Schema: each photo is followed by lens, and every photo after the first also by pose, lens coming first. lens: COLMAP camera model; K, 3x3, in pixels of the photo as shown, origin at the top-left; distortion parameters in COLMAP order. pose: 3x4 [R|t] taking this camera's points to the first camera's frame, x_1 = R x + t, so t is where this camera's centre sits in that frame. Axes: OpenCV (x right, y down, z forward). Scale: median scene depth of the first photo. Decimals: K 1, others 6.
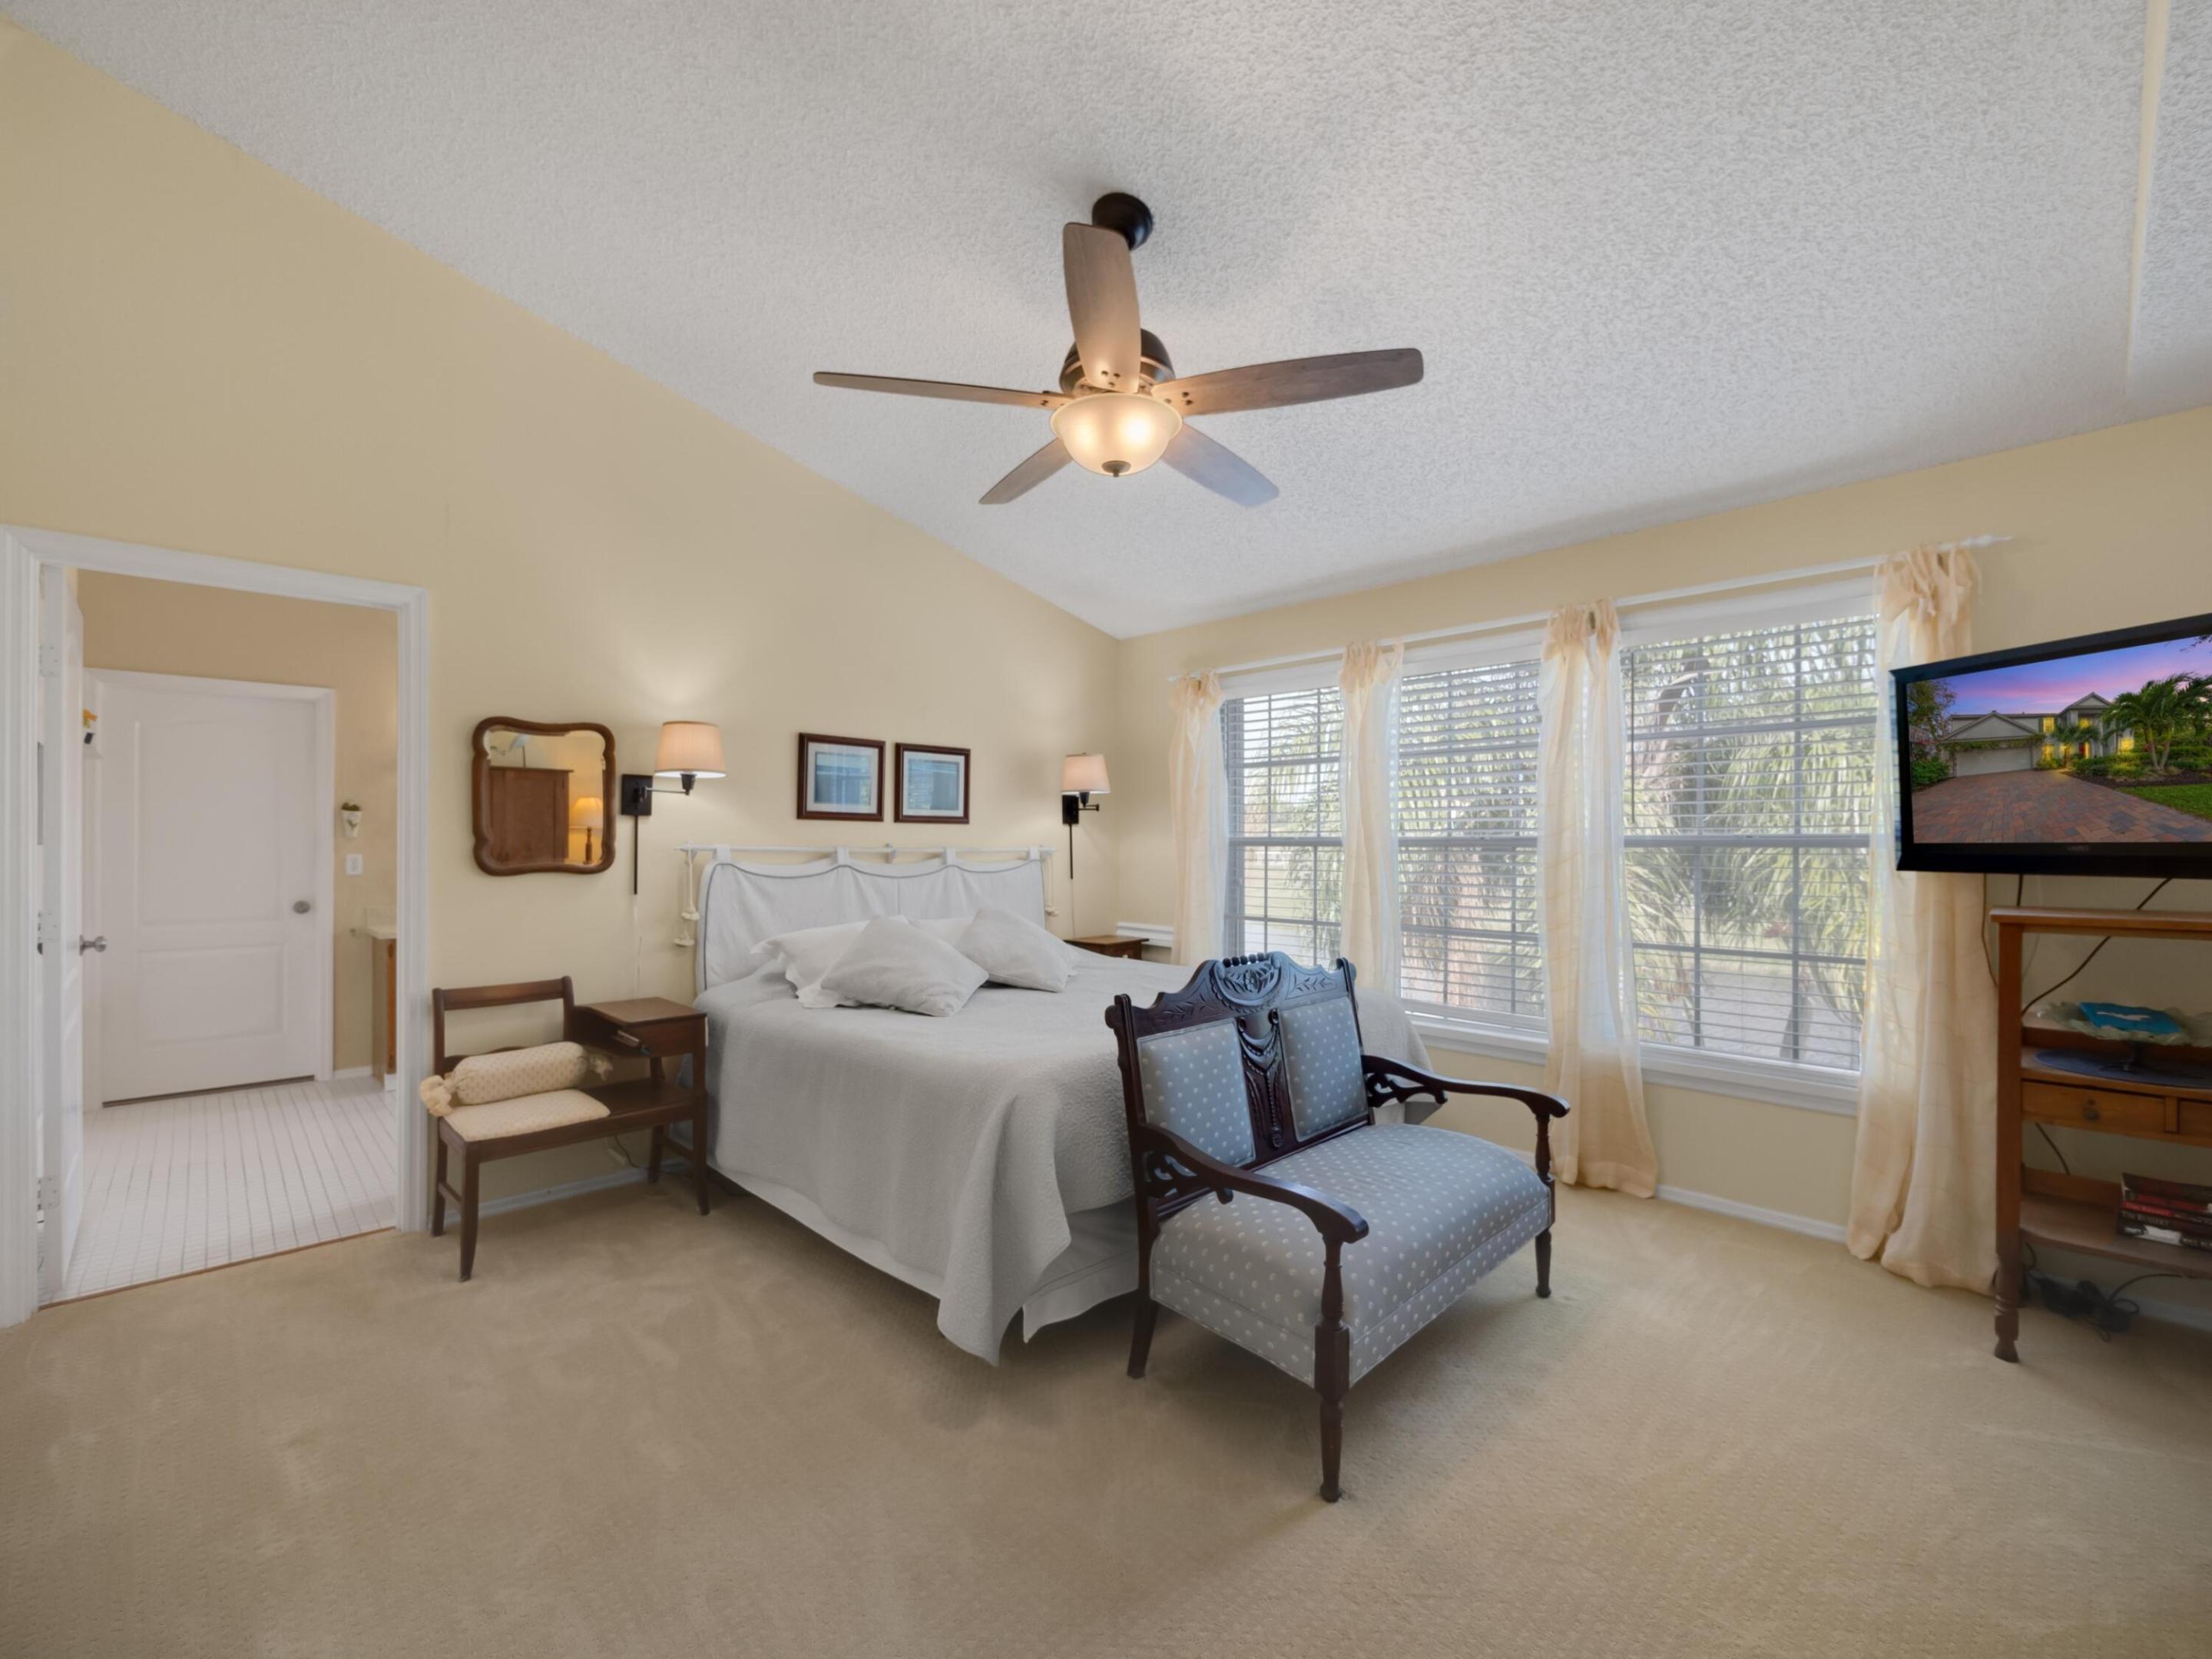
lens RADIAL K [[940.8, 0, 1106.0], [0, 940.8, 829.5], [0, 0, 1]] dist [-0.002872, -0.000233]
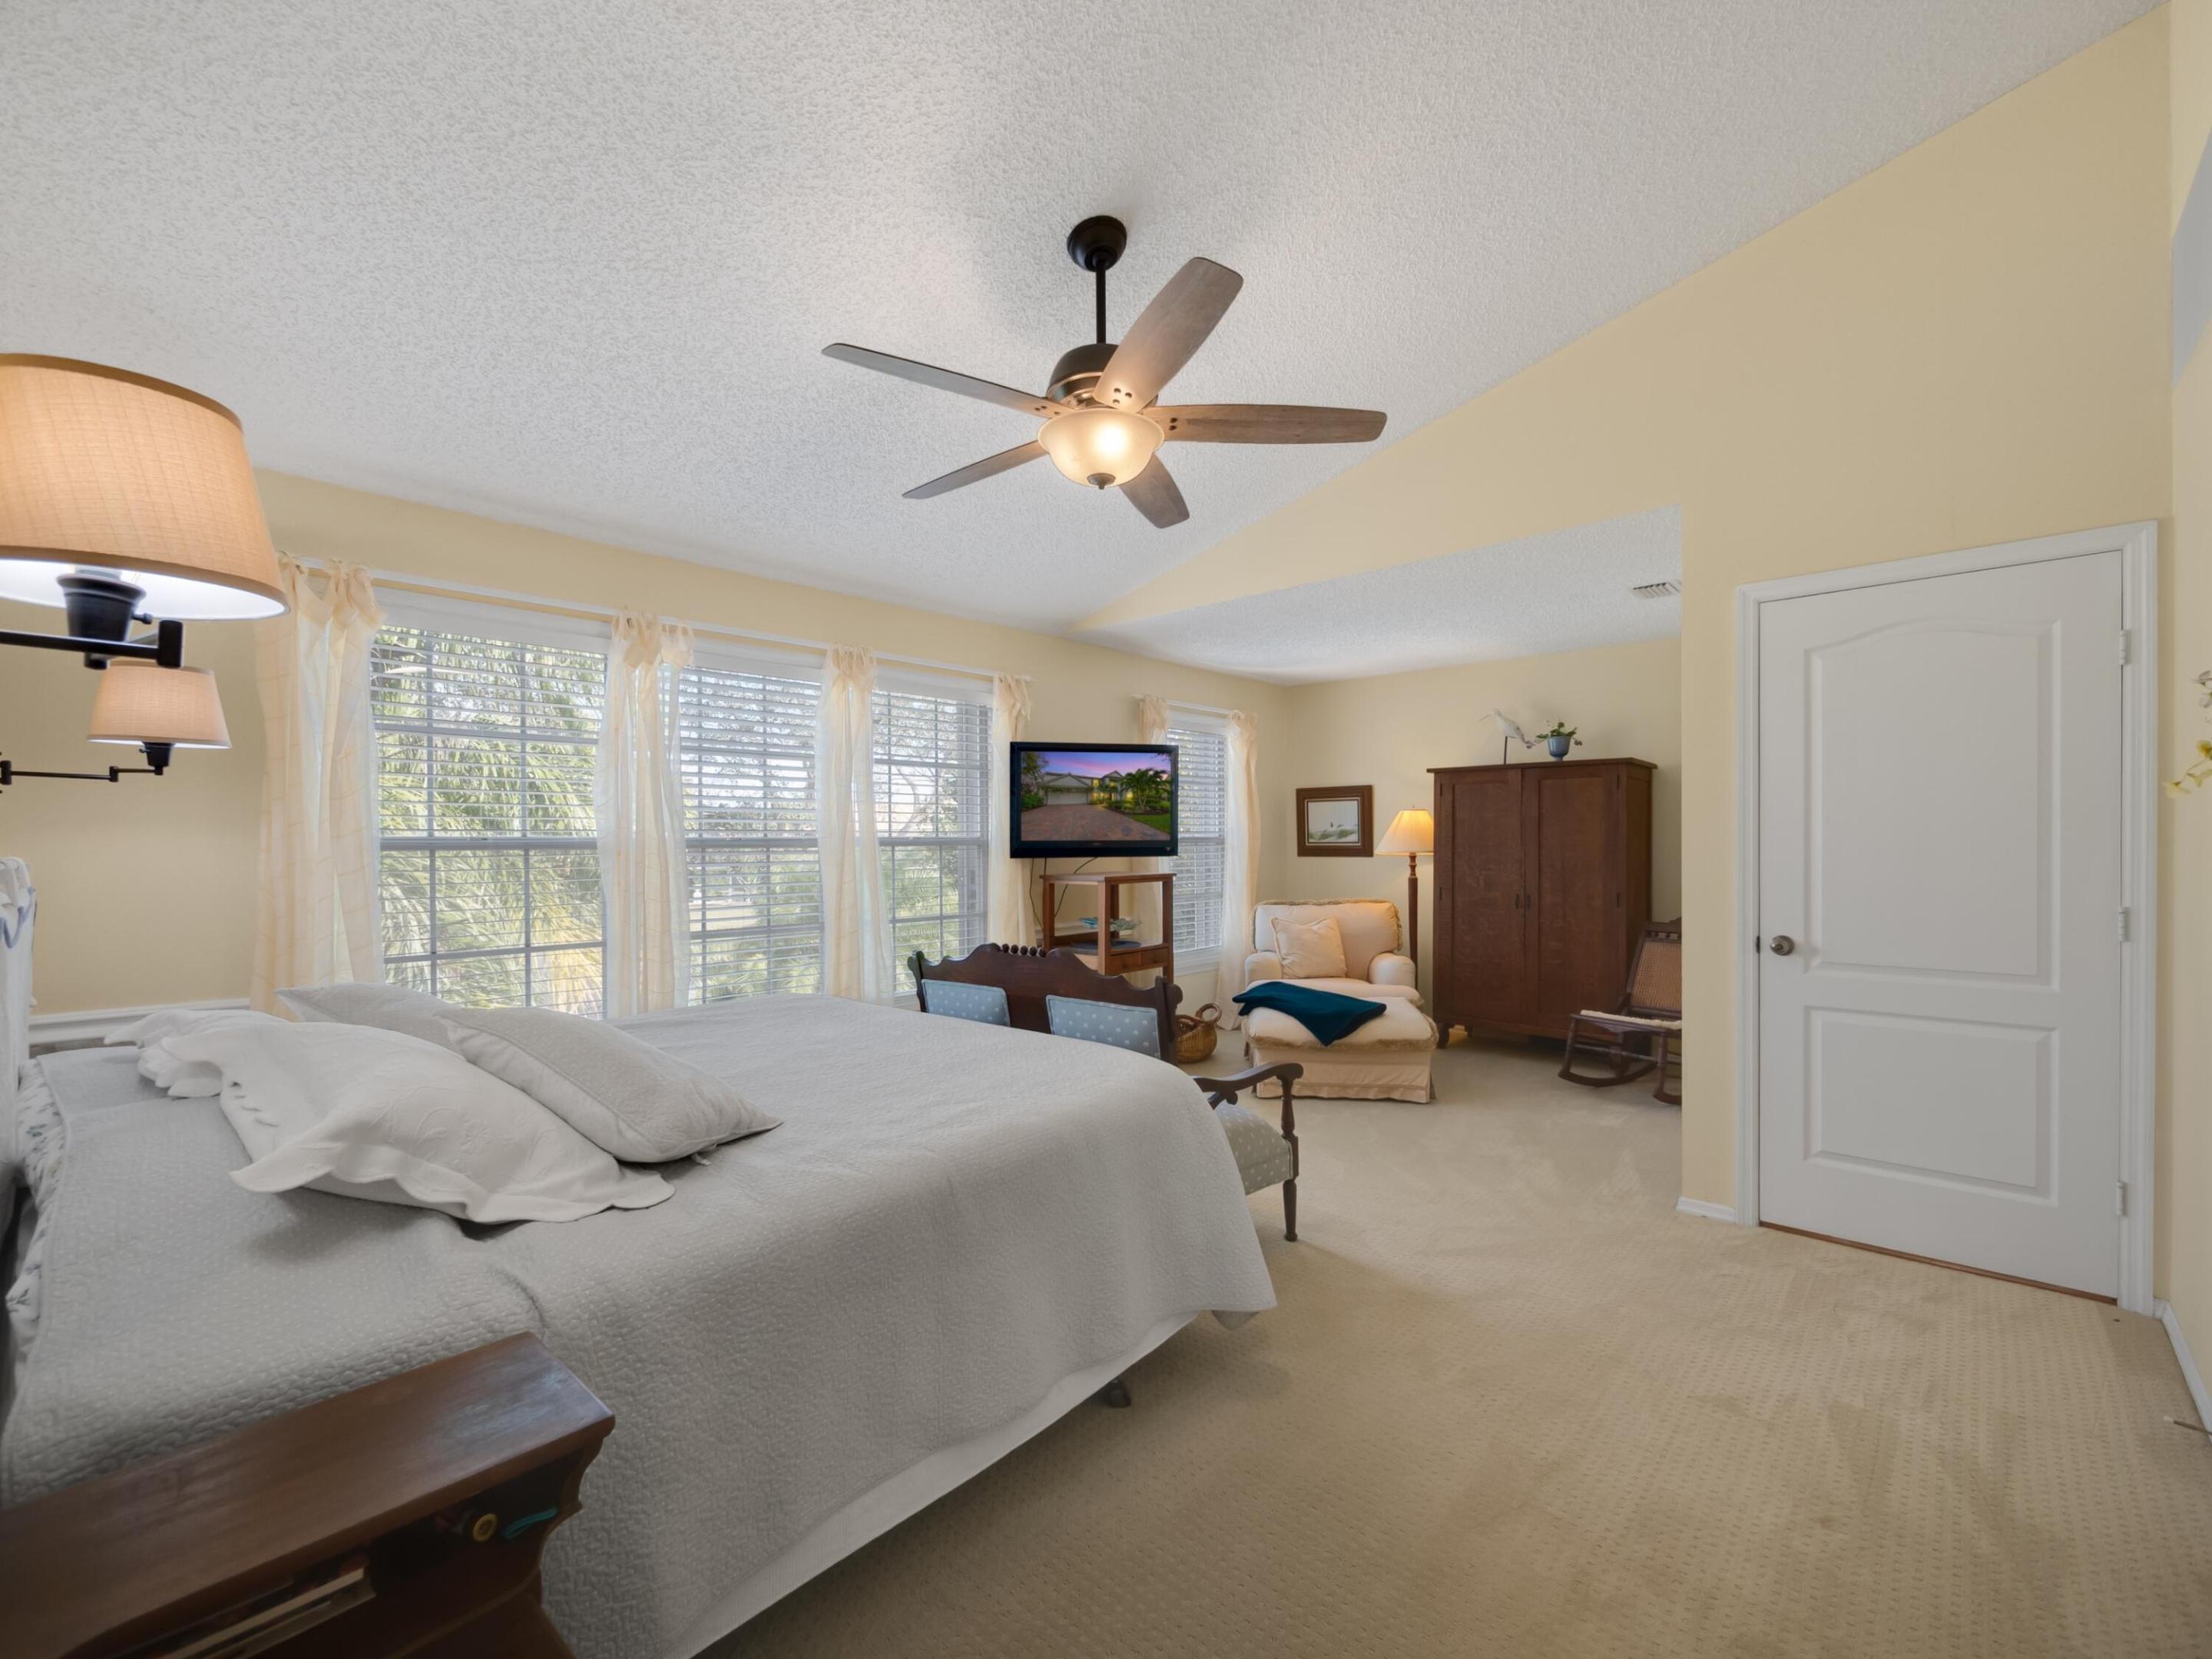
lens RADIAL K [[940.8, 0, 1106.0], [0, 940.8, 829.5], [0, 0, 1]] dist [-0.002872, -0.000233]
pose [[-0.054861, 0.009522, 0.998449, -1.073250], [-0.004163, 0.999944, -0.009765, 0.011432], [-0.998485, -0.004692, -0.054818, 1.100786]]
